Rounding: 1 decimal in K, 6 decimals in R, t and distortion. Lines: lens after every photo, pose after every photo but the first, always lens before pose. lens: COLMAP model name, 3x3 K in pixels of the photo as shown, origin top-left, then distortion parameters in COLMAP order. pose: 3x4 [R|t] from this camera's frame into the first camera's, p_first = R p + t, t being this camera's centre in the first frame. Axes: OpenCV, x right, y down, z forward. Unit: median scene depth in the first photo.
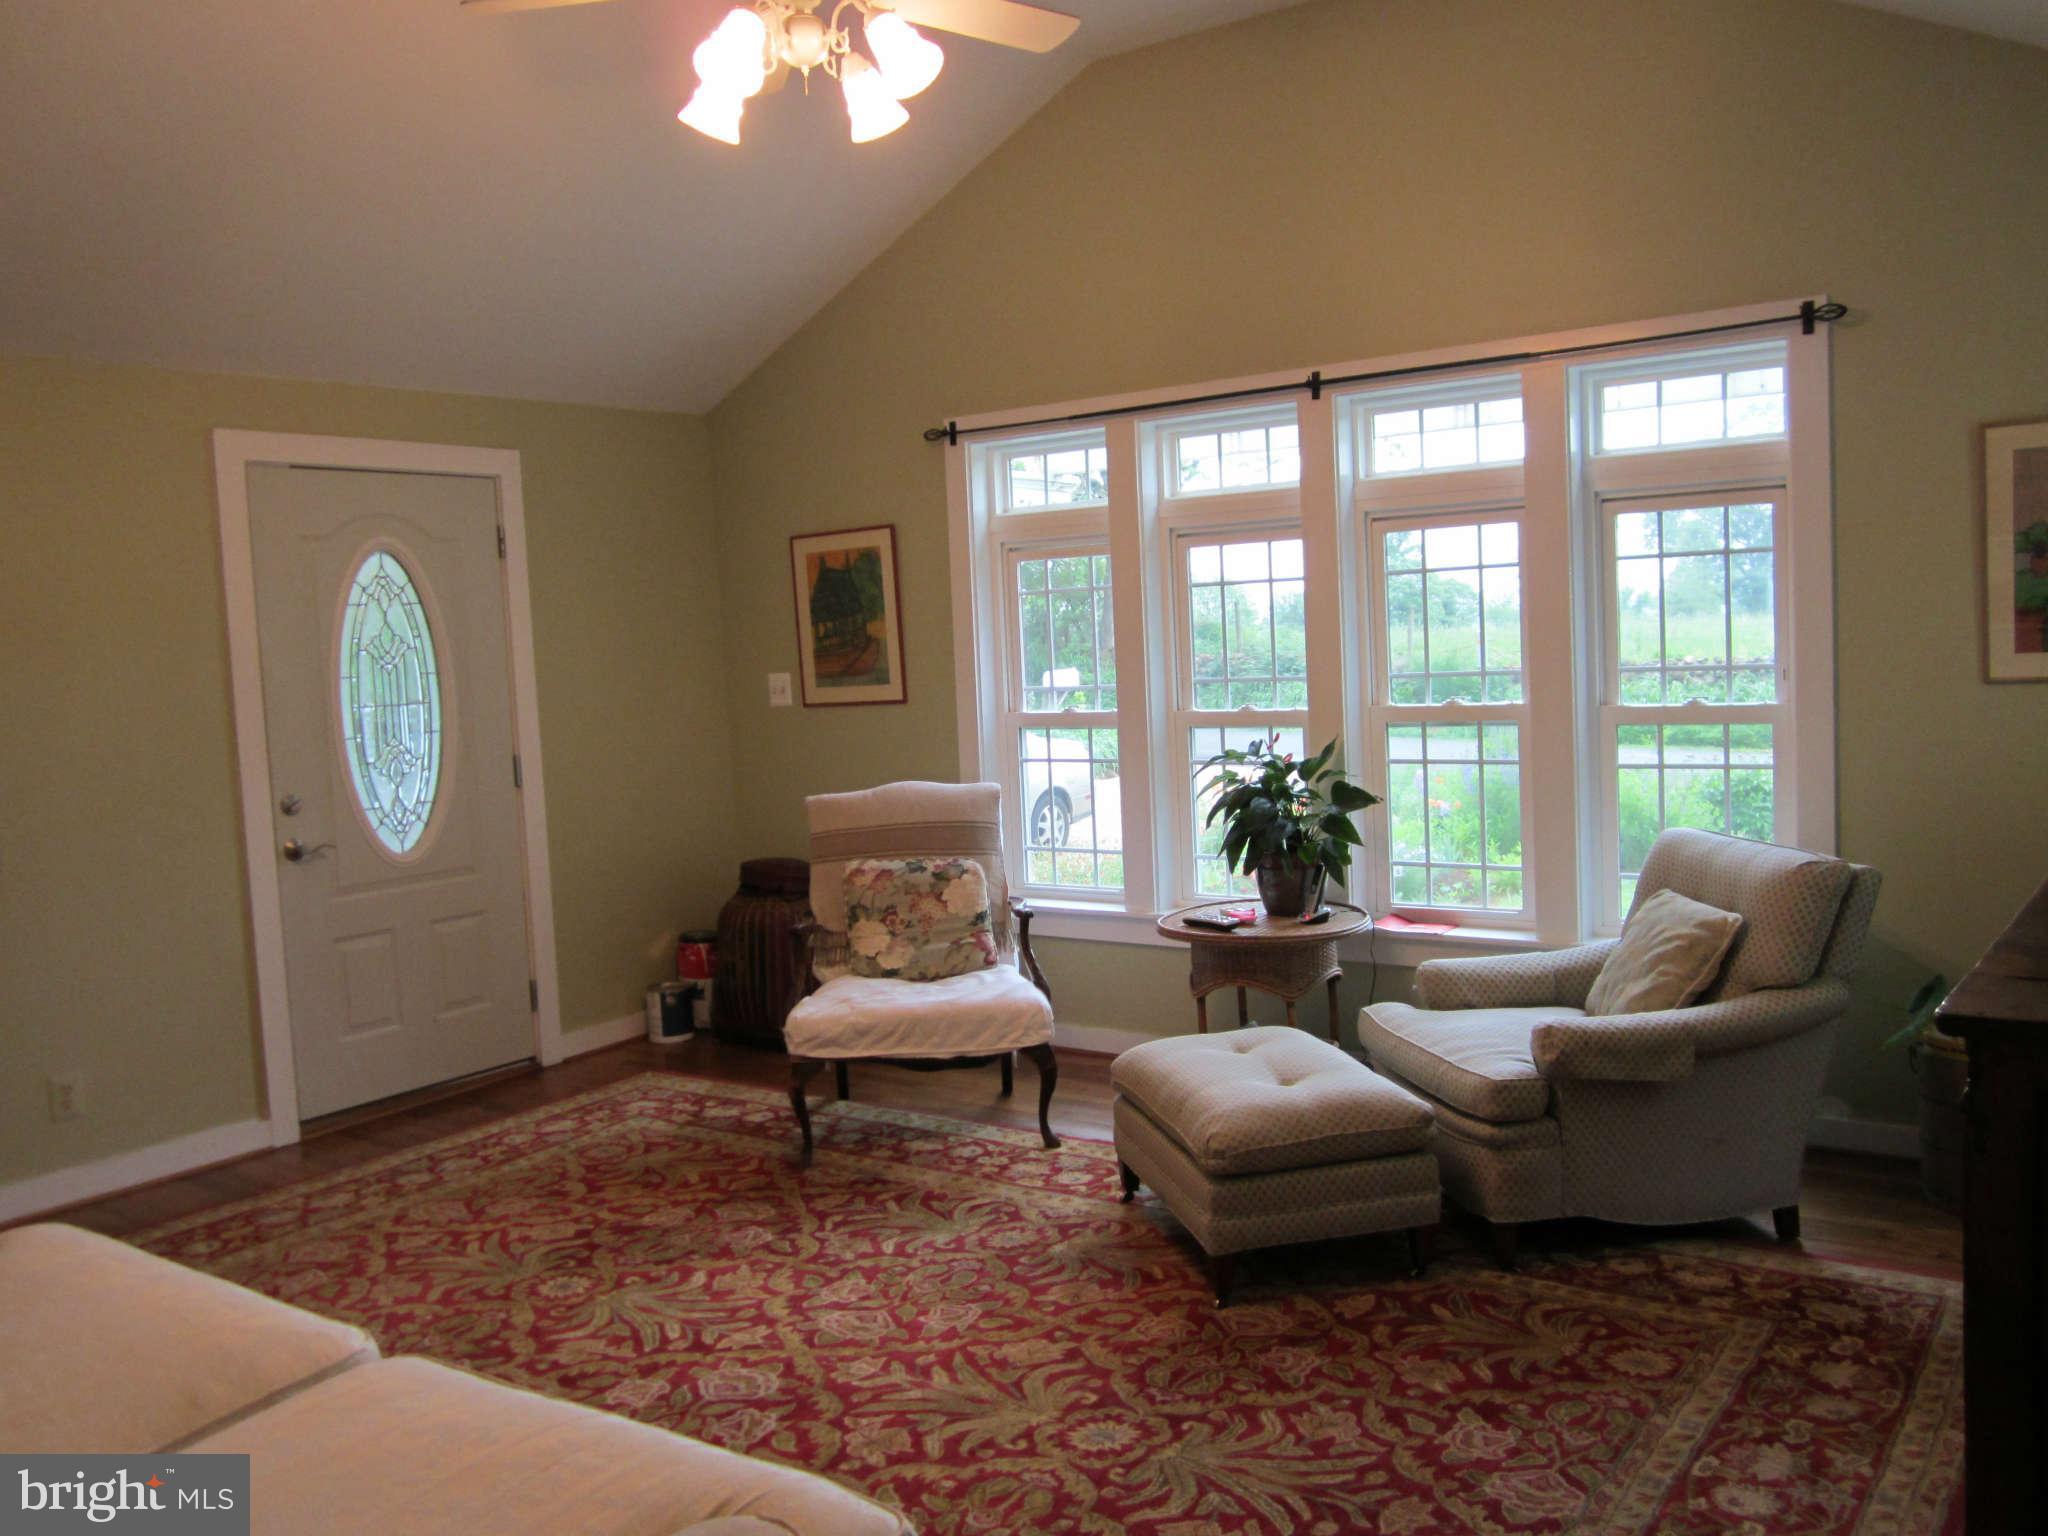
lens RADIAL K [[1726.6, 0, 1025.1], [0, 1726.6, 784.0], [0, 0, 1]] dist [-0.041427, -0.006583]
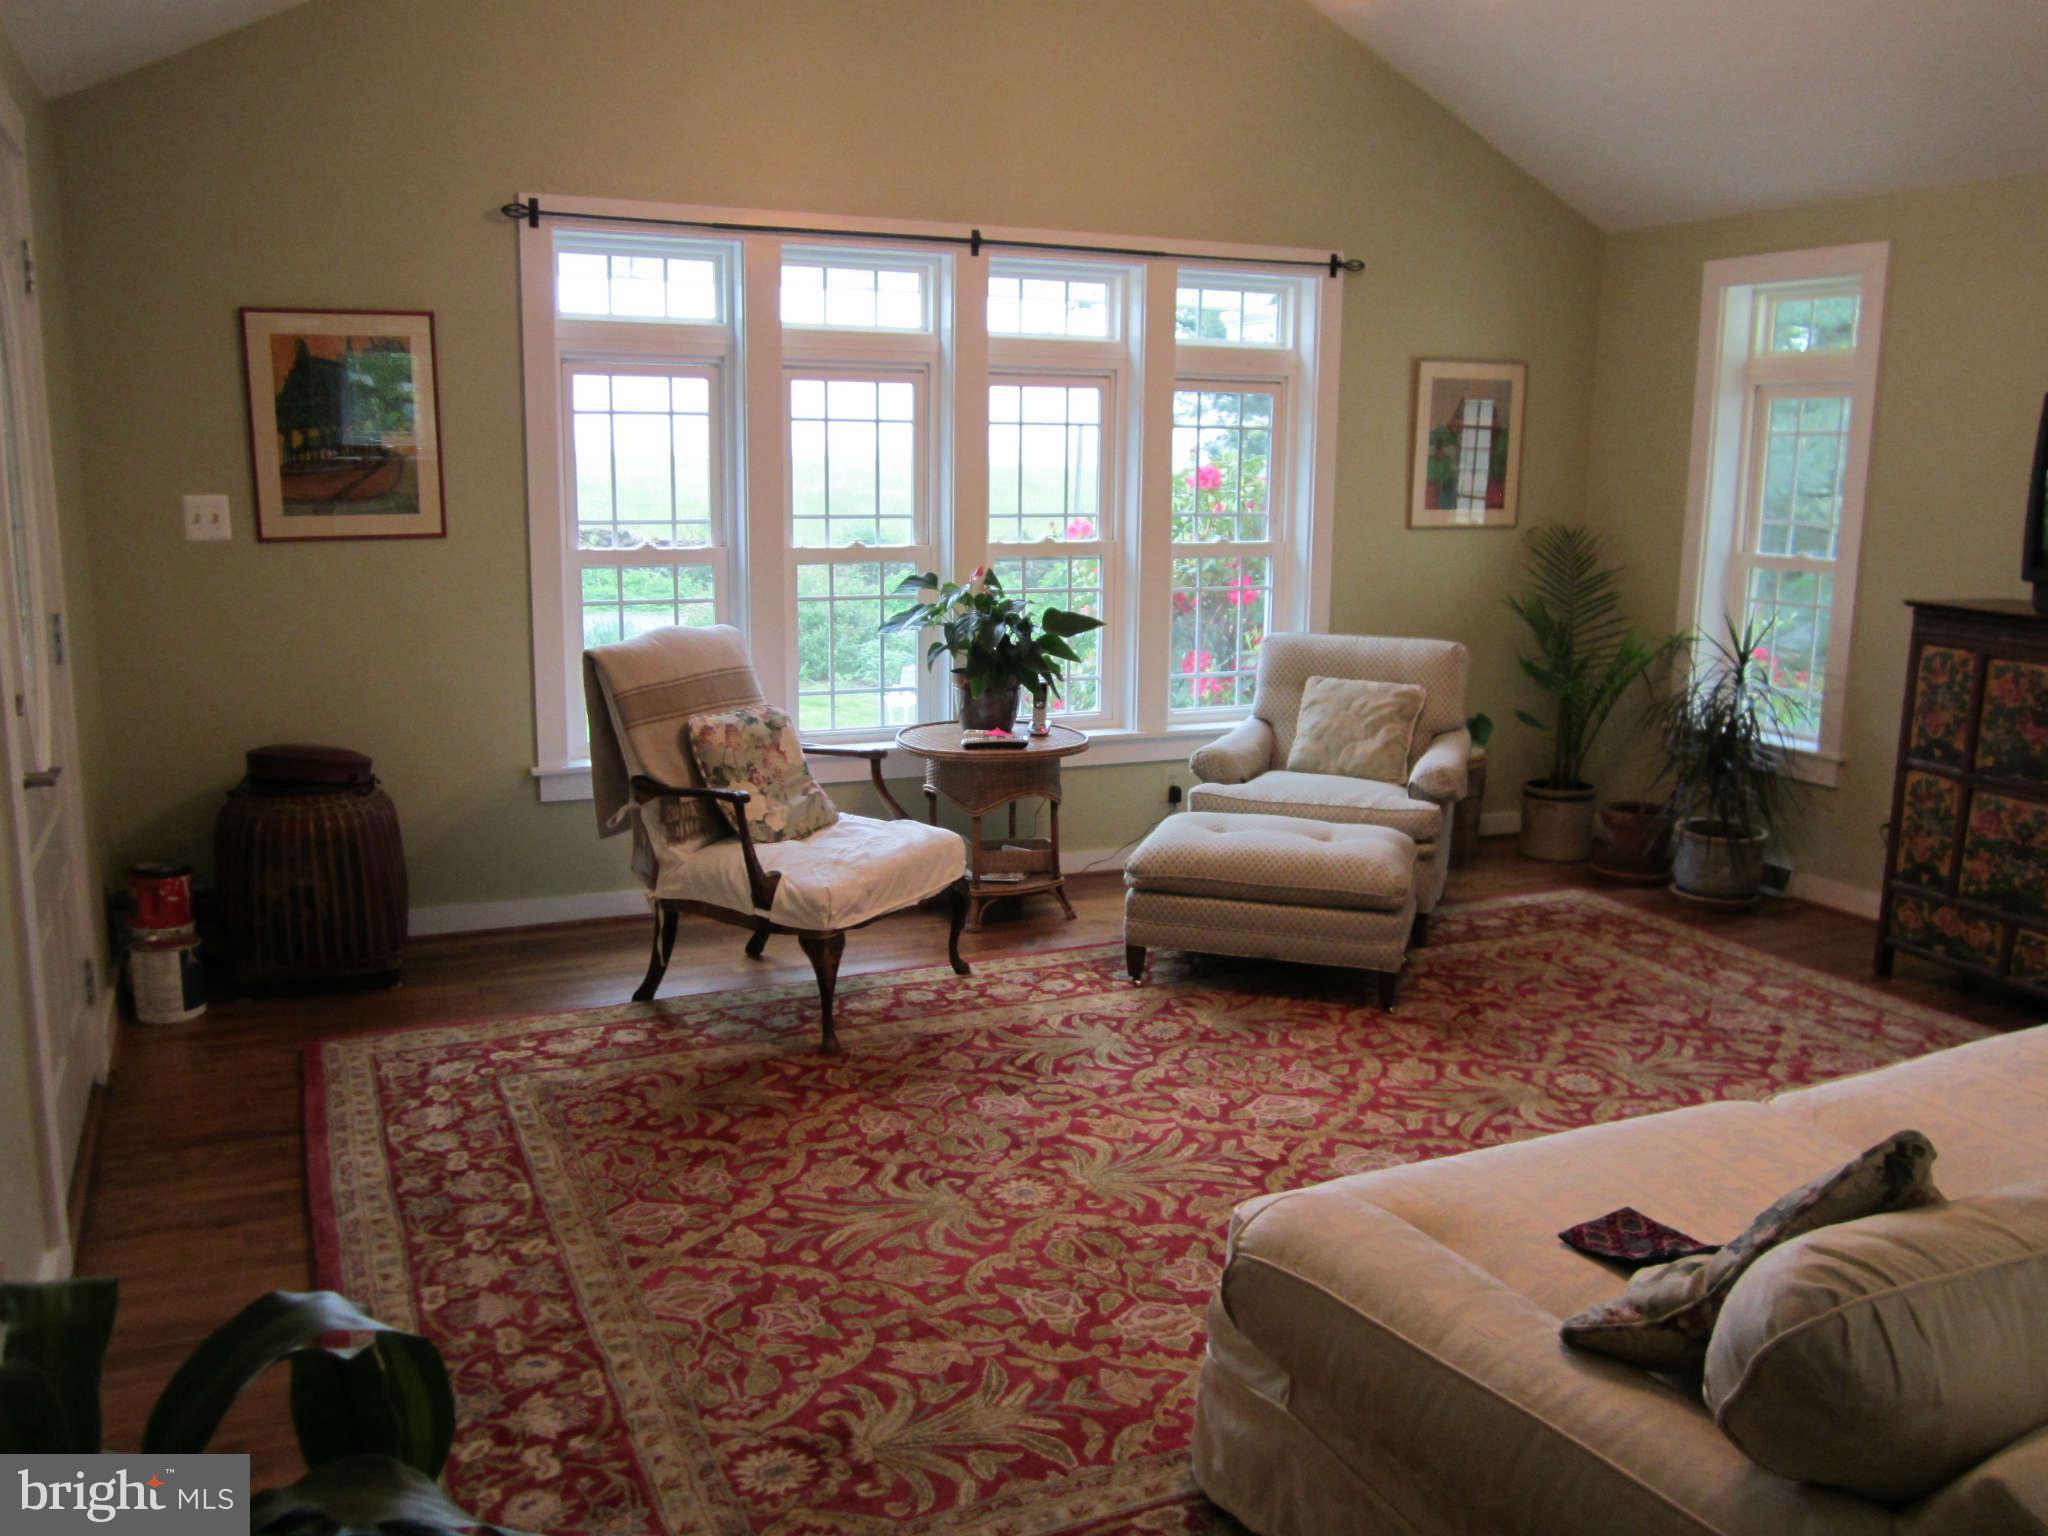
lens RADIAL K [[1698.5, 0, 1006.9], [0, 1698.5, 774.9], [0, 0, 1]] dist [-0.047184, 0.013995]
pose [[0.482783, -0.102694, 0.869698, -0.740757], [0.045307, 0.994700, 0.092303, 0.003300], [-0.874567, -0.005159, 0.484876, 0.443679]]
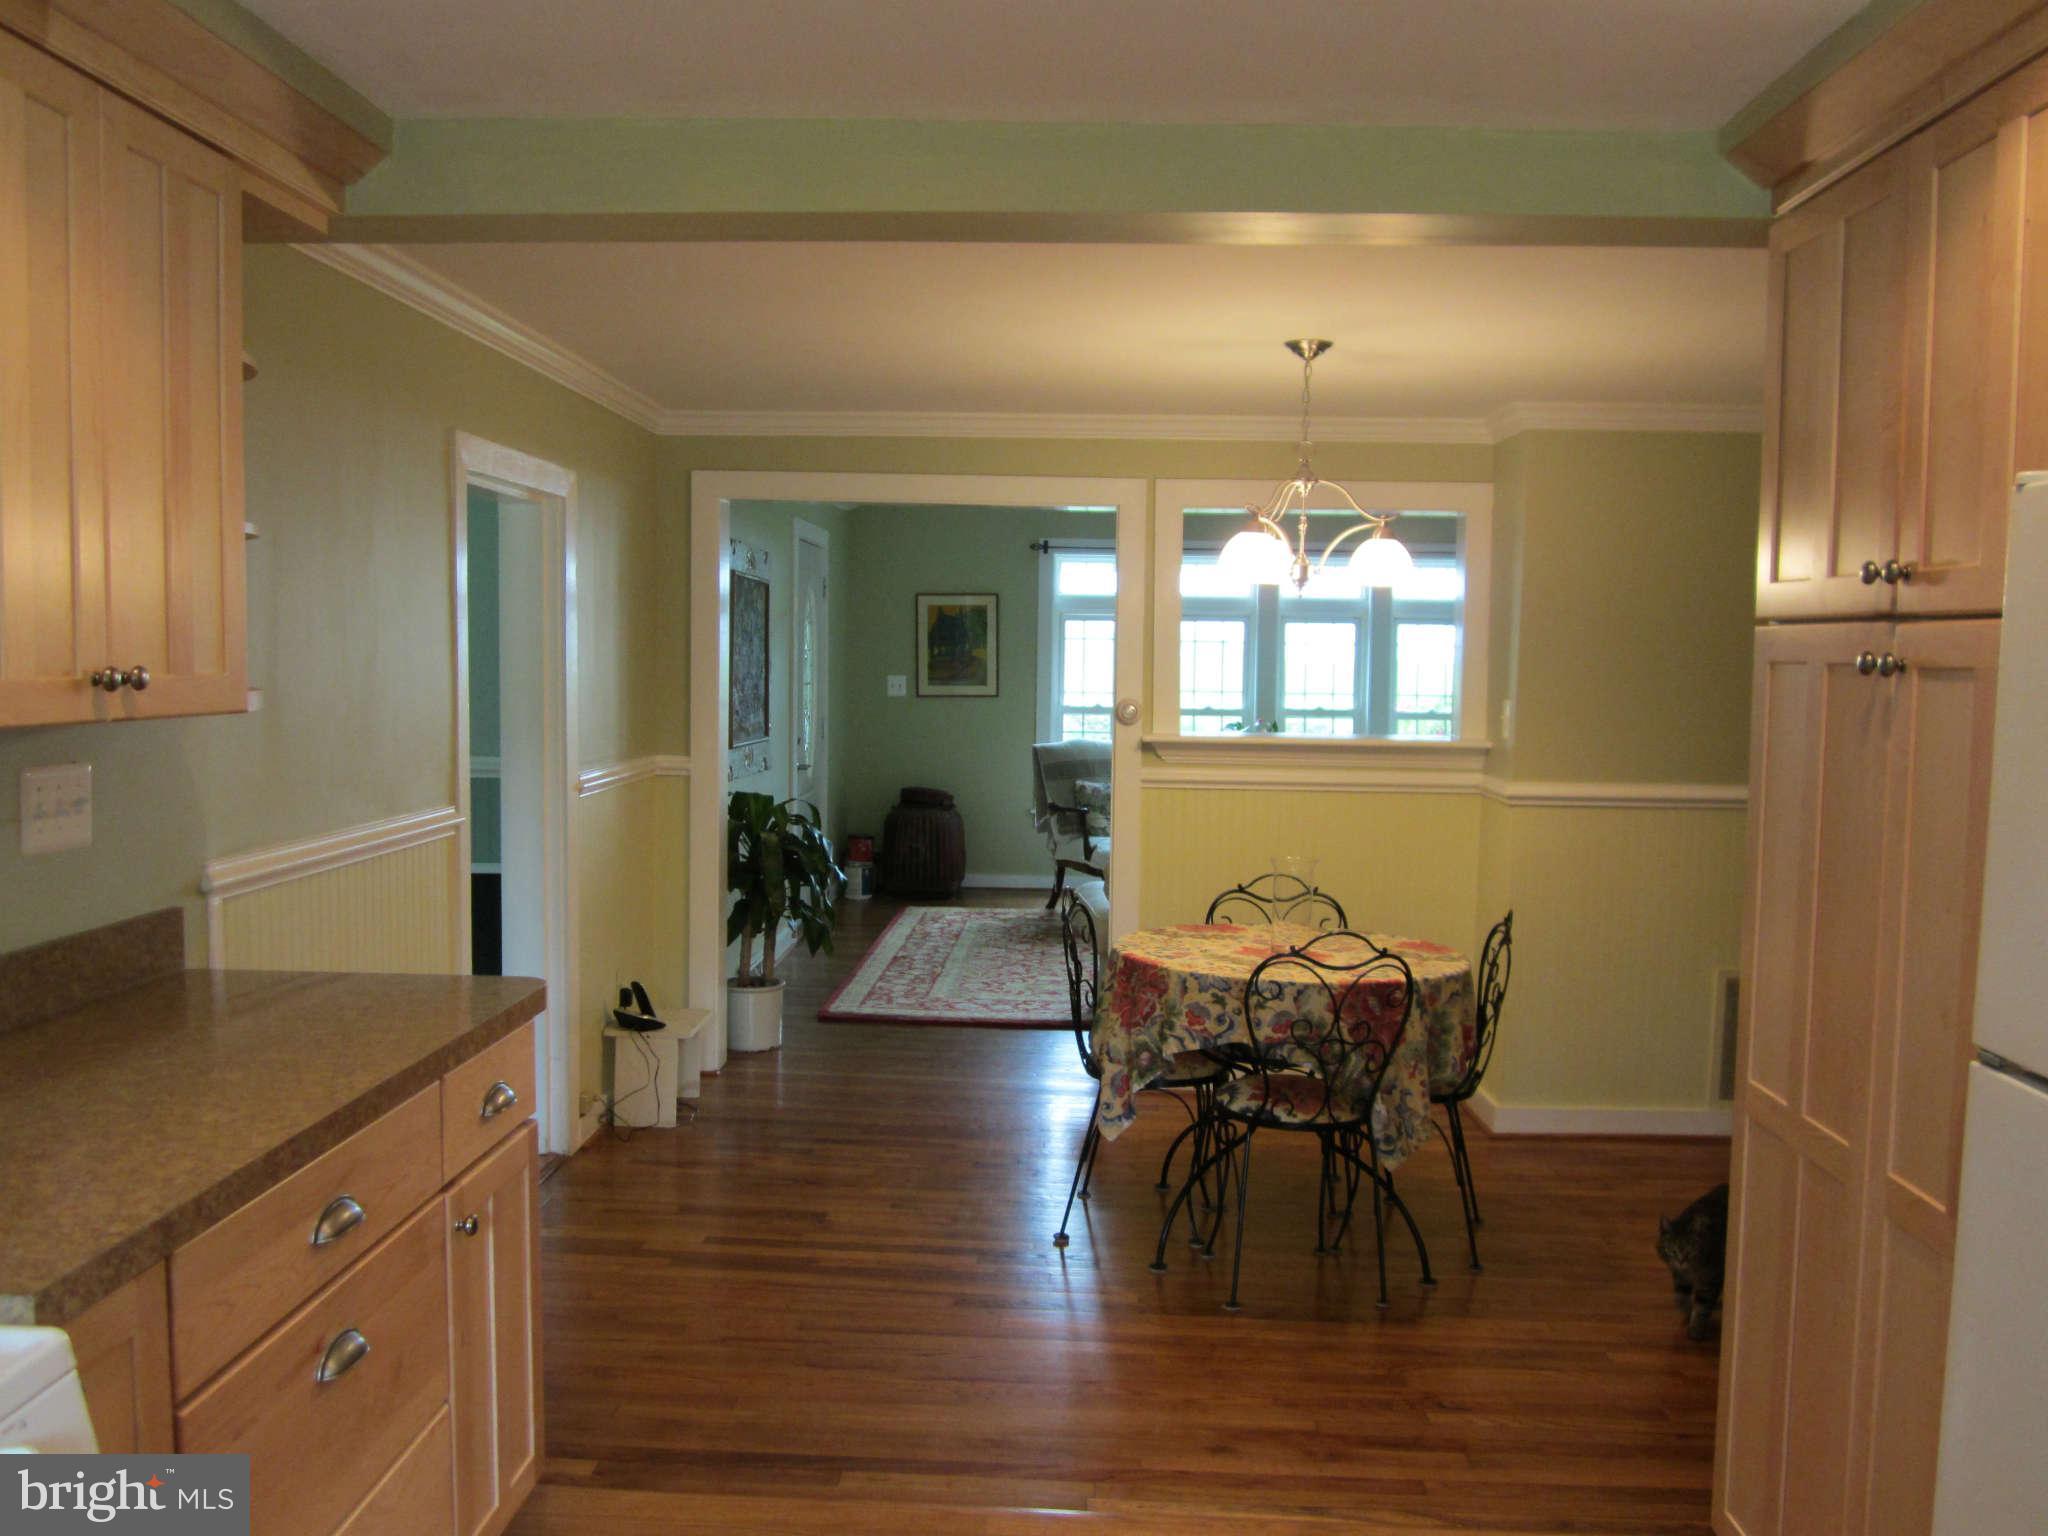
lens RADIAL K [[1698.5, 0, 1006.9], [0, 1698.5, 774.9], [0, 0, 1]] dist [-0.047184, 0.013995]
pose [[0.829577, 0.022838, 0.557925, -1.160561], [-0.003192, 0.999341, -0.036161, 0.106317], [-0.558383, 0.028218, 0.829103, -0.471713]]
